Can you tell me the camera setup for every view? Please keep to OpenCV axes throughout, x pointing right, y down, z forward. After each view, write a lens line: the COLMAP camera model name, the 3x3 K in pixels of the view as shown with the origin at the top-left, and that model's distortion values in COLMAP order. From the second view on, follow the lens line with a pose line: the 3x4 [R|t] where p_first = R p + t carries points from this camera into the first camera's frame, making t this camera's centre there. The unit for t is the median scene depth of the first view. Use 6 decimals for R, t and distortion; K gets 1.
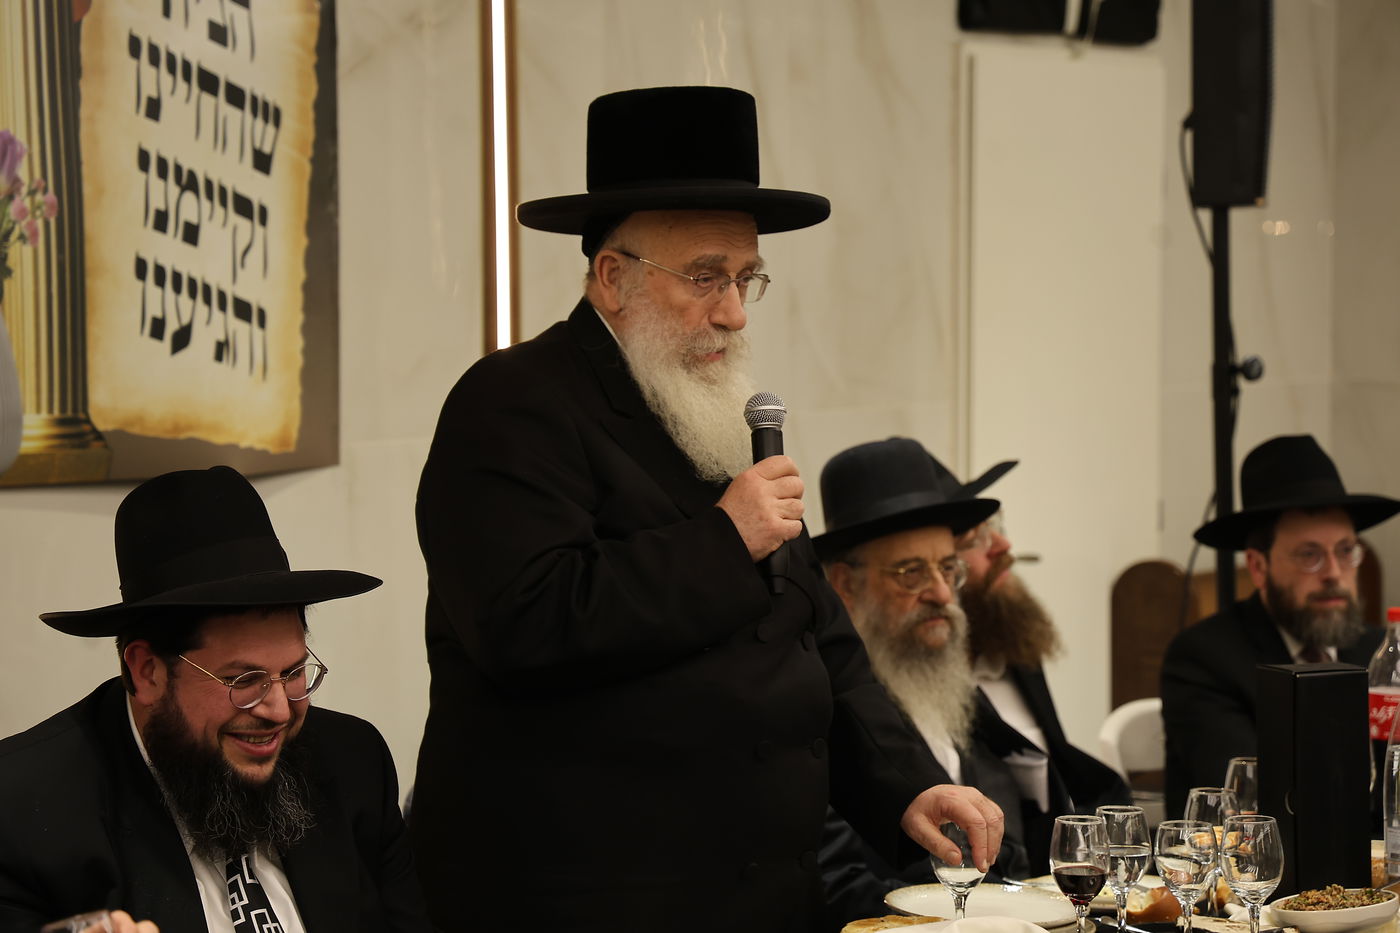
lens RADIAL K [[4054.0, 0, 700.2], [0, 4054.0, 466.1], [0, 0, 1]] dist [0.238269, 0.000000]
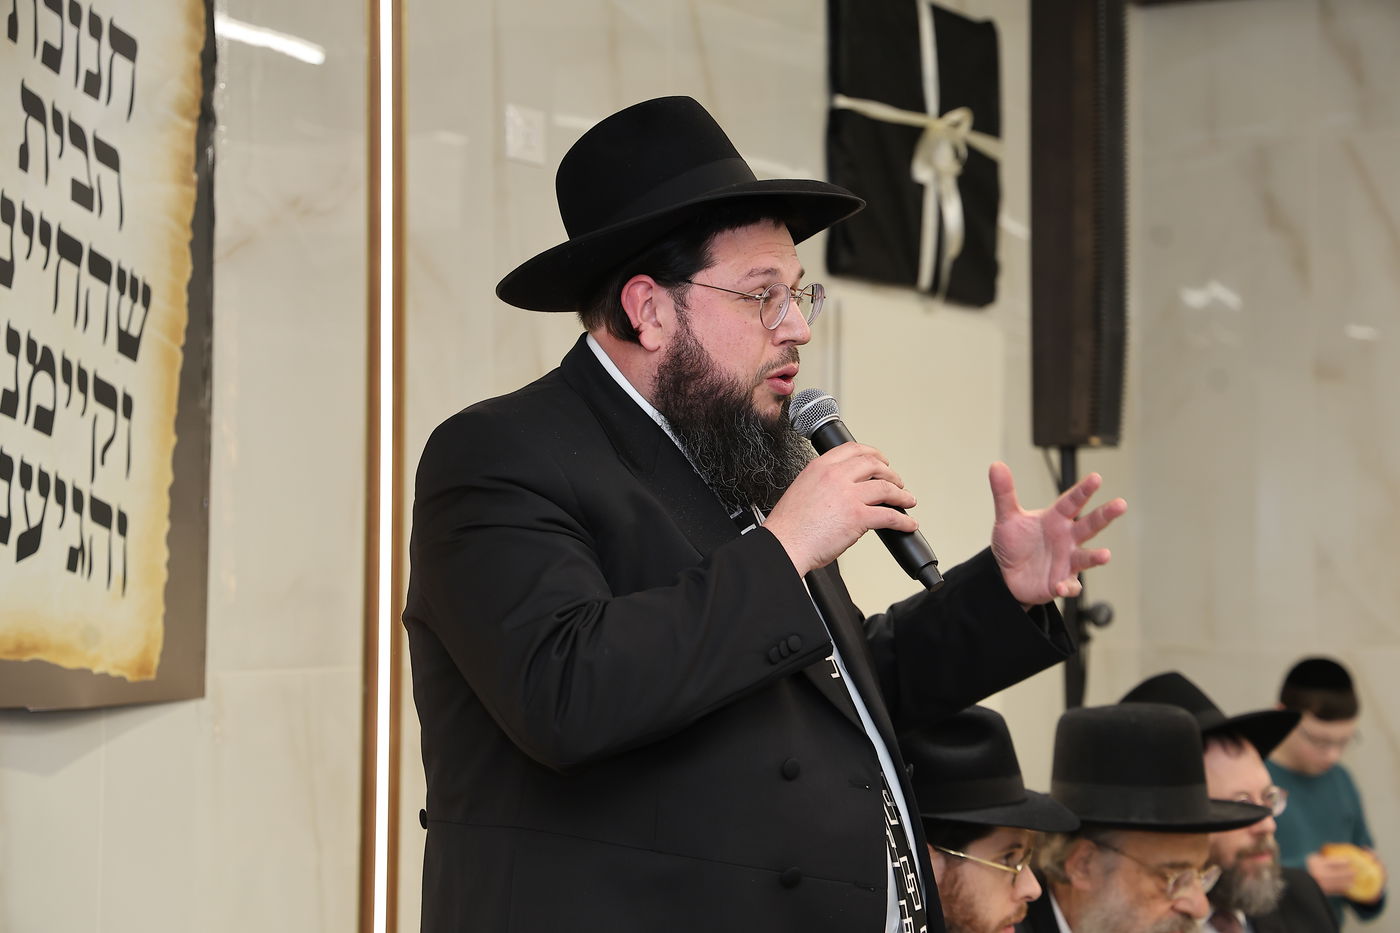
lens RADIAL K [[3226.9, 0, 699.1], [0, 3226.9, 466.7], [0, 0, 1]] dist [0.034726, 0.000000]
pose [[0.996683, 0.017756, 0.079416, -0.040308], [-0.011095, 0.996443, -0.083540, 0.007754], [-0.080617, 0.082382, 0.993335, 0.305290]]
